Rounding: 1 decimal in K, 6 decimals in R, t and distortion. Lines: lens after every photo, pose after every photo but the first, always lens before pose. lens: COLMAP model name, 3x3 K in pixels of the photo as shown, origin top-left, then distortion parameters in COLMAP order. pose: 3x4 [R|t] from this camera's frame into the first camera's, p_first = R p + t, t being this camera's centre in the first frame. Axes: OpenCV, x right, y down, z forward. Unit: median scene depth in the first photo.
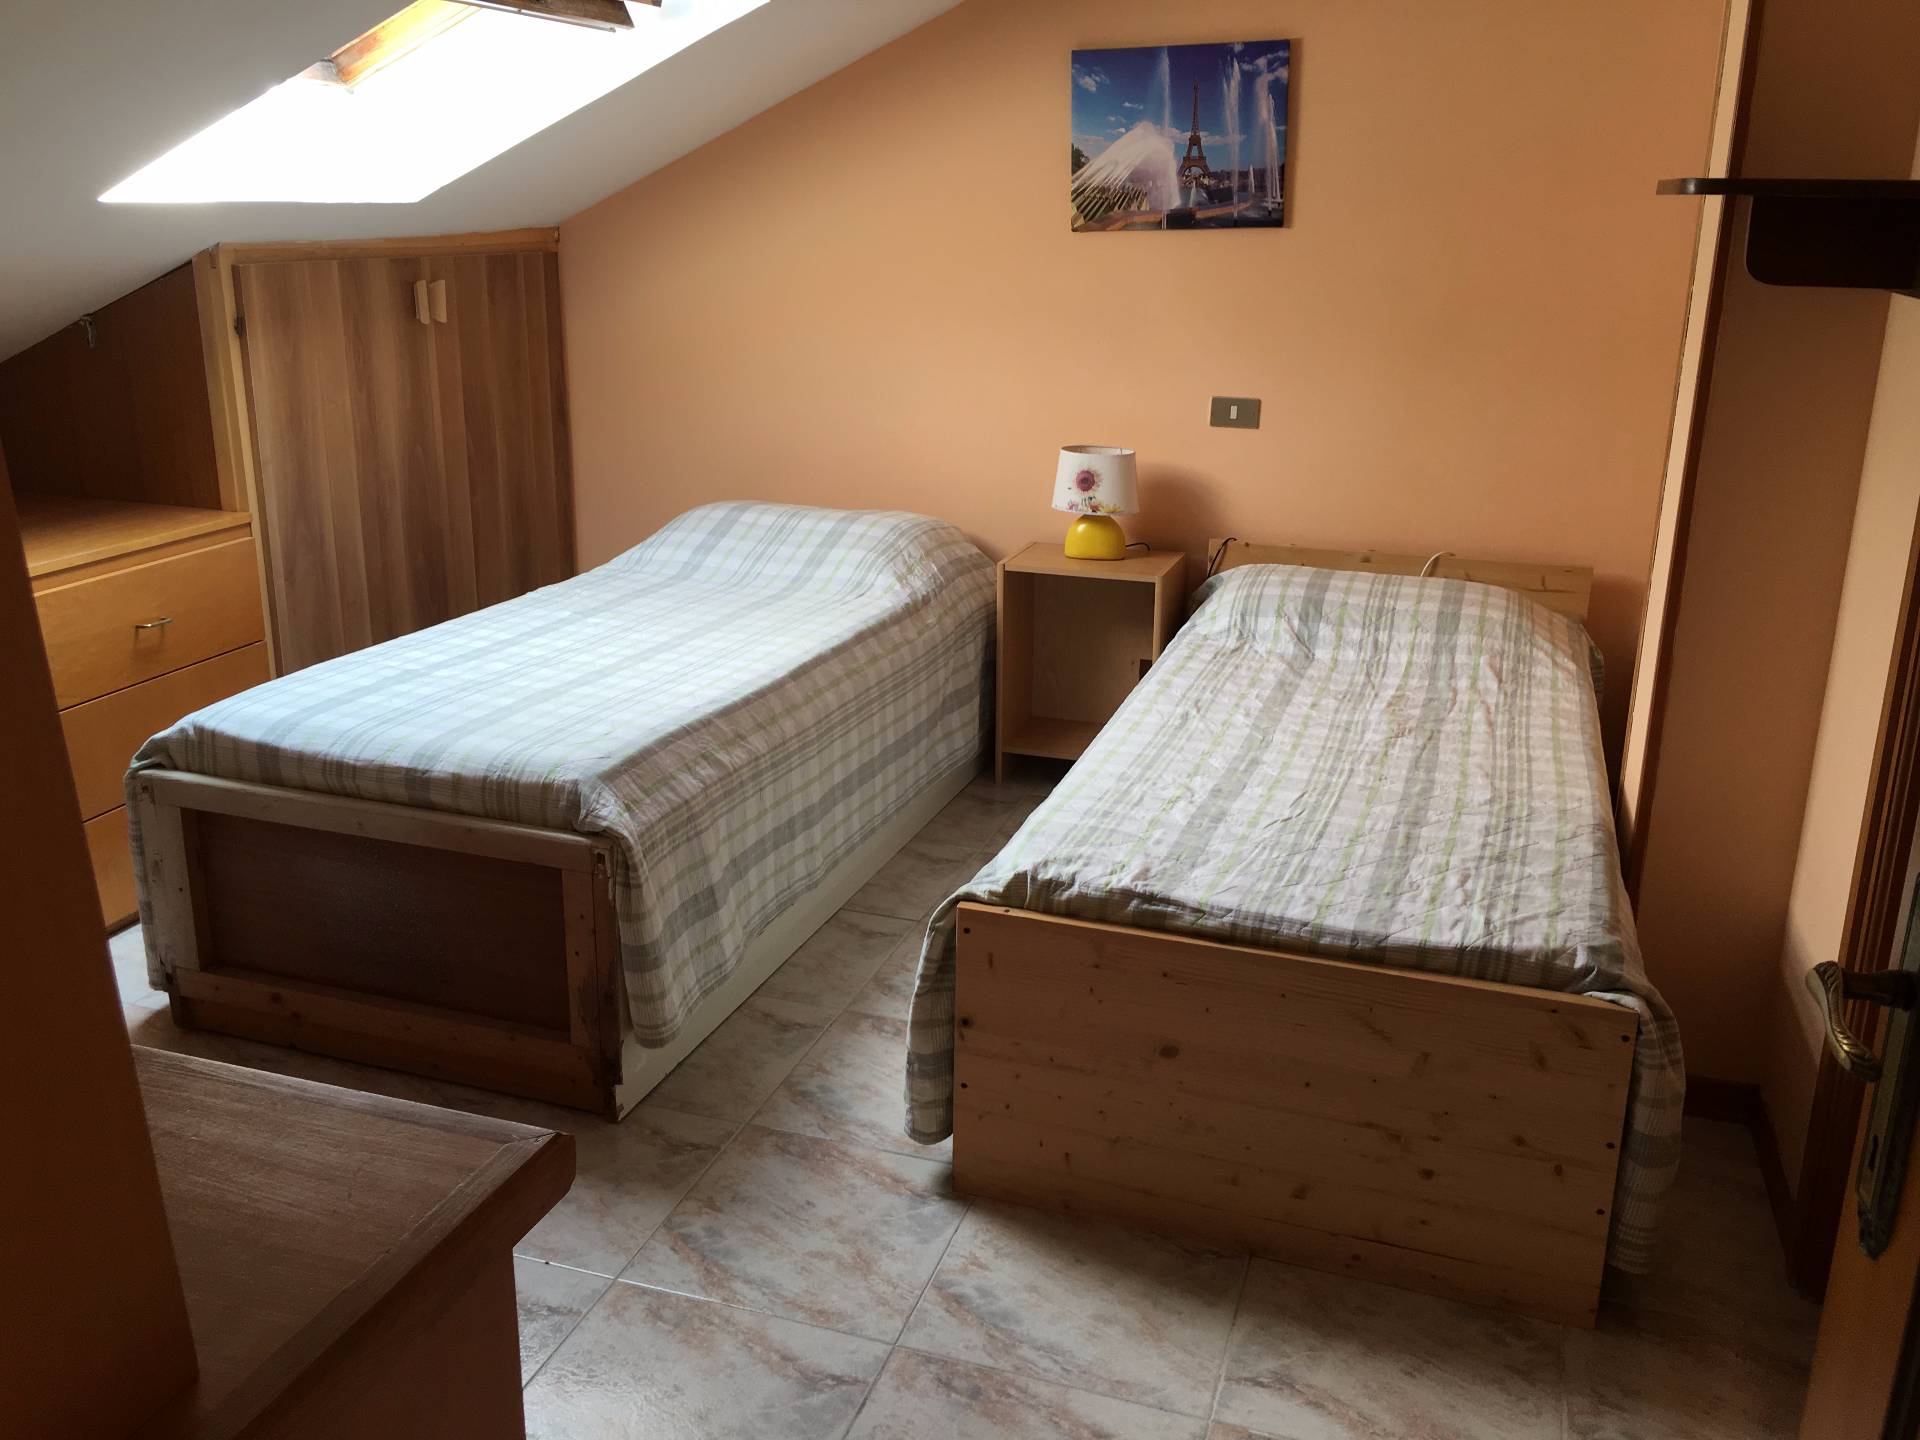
lens RADIAL K [[1641.4, 0, 953.3], [0, 1641.4, 709.9], [0, 0, 1]] dist [0.081650, -0.099876]
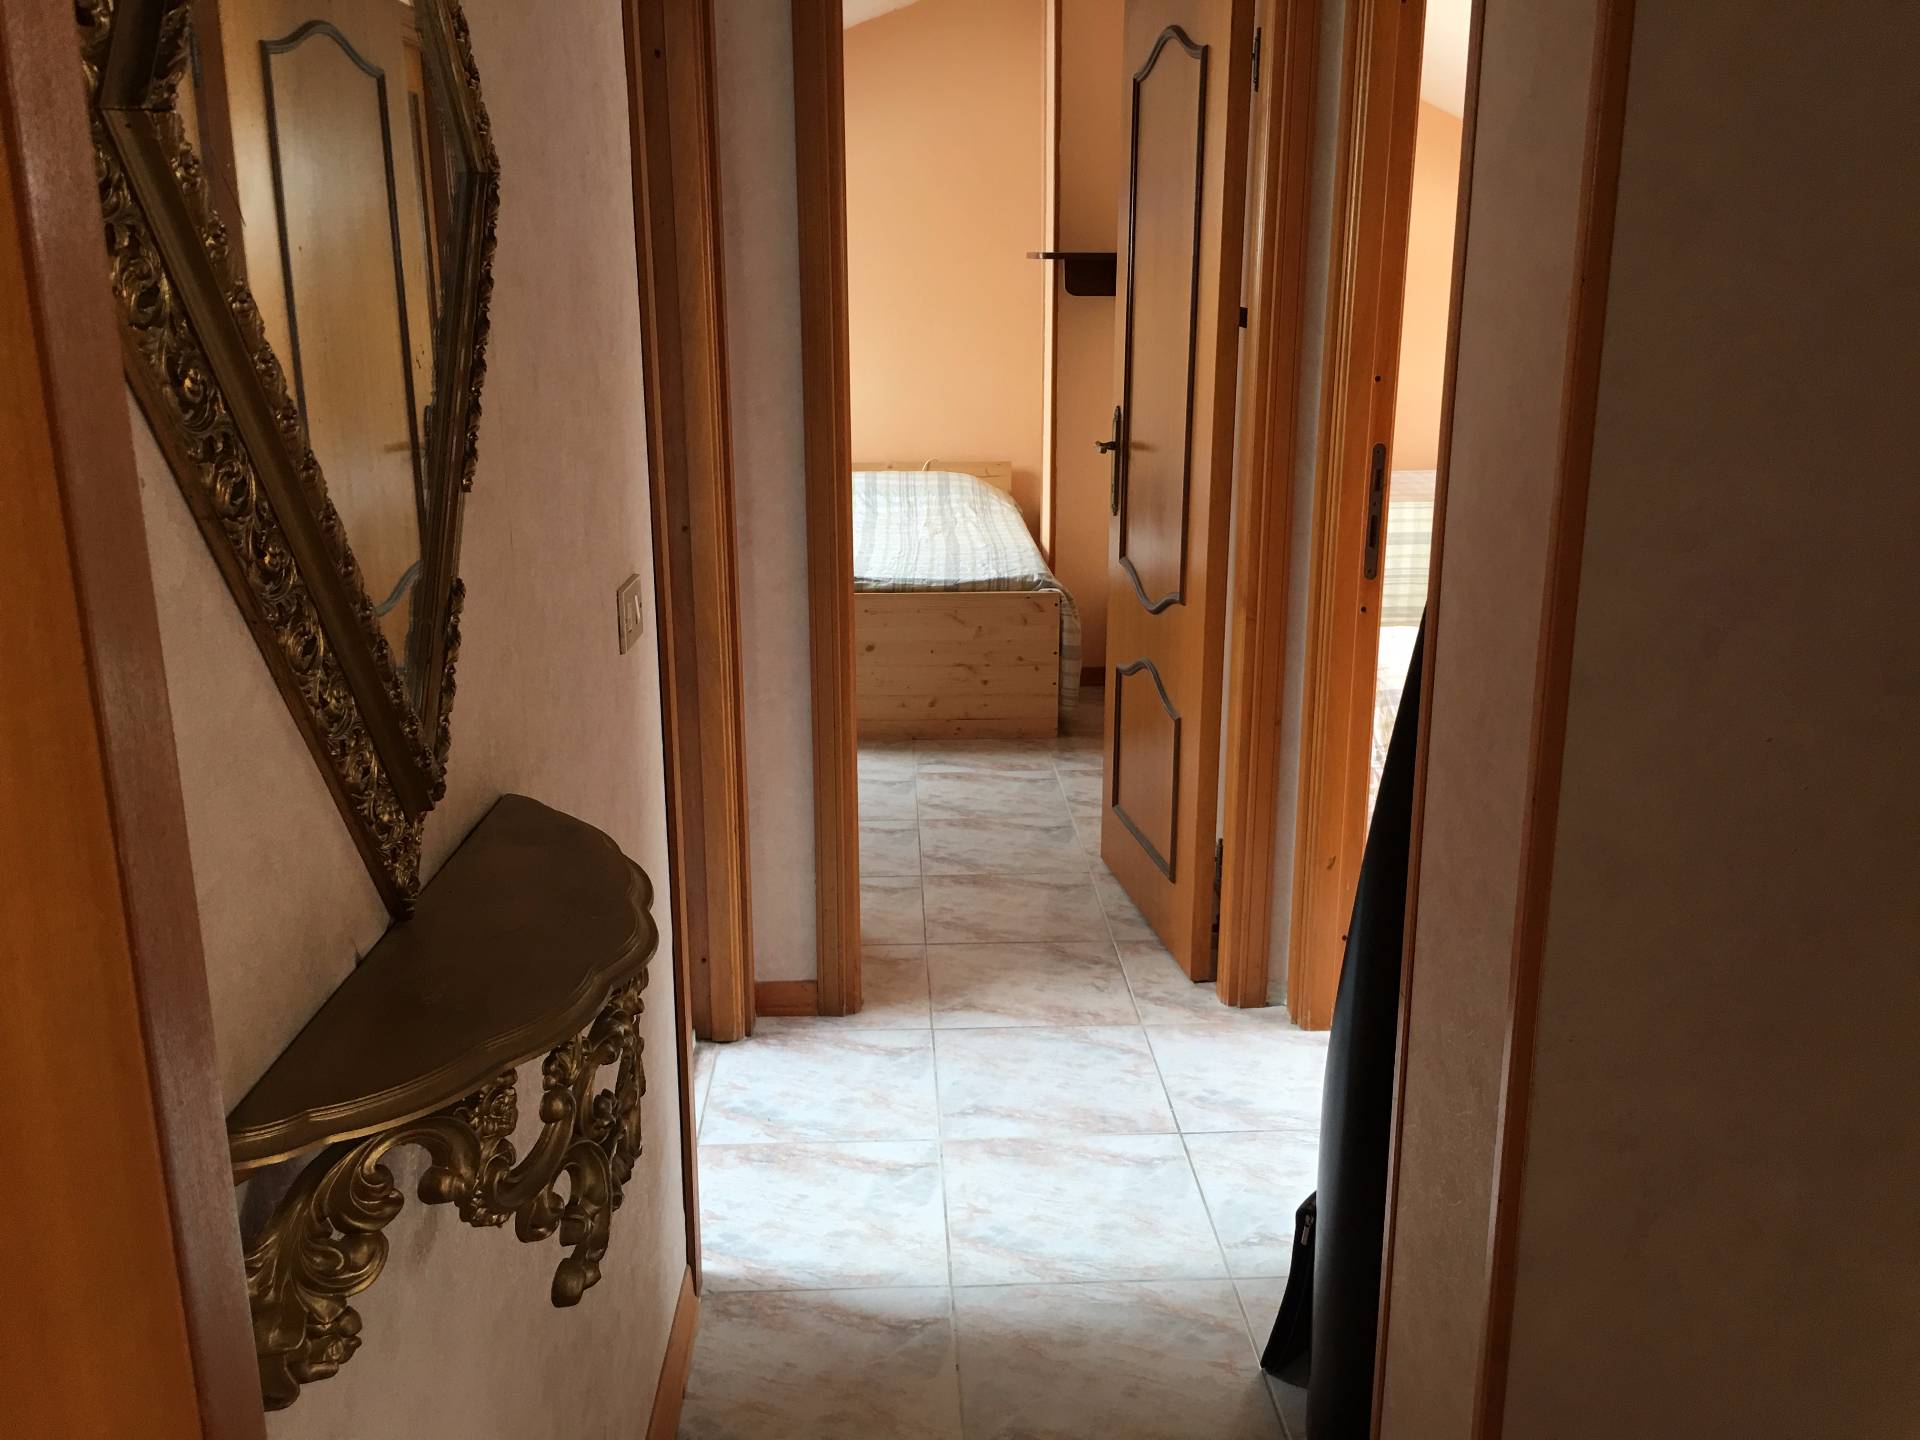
lens RADIAL K [[1641.4, 0, 958.5], [0, 1641.4, 725.1], [0, 0, 1]] dist [0.081650, -0.099876]
pose [[0.935499, -0.108232, 0.336344, -0.528787], [0.113921, 0.993486, 0.002837, 0.329541], [-0.334460, 0.035663, 0.941735, -1.149326]]
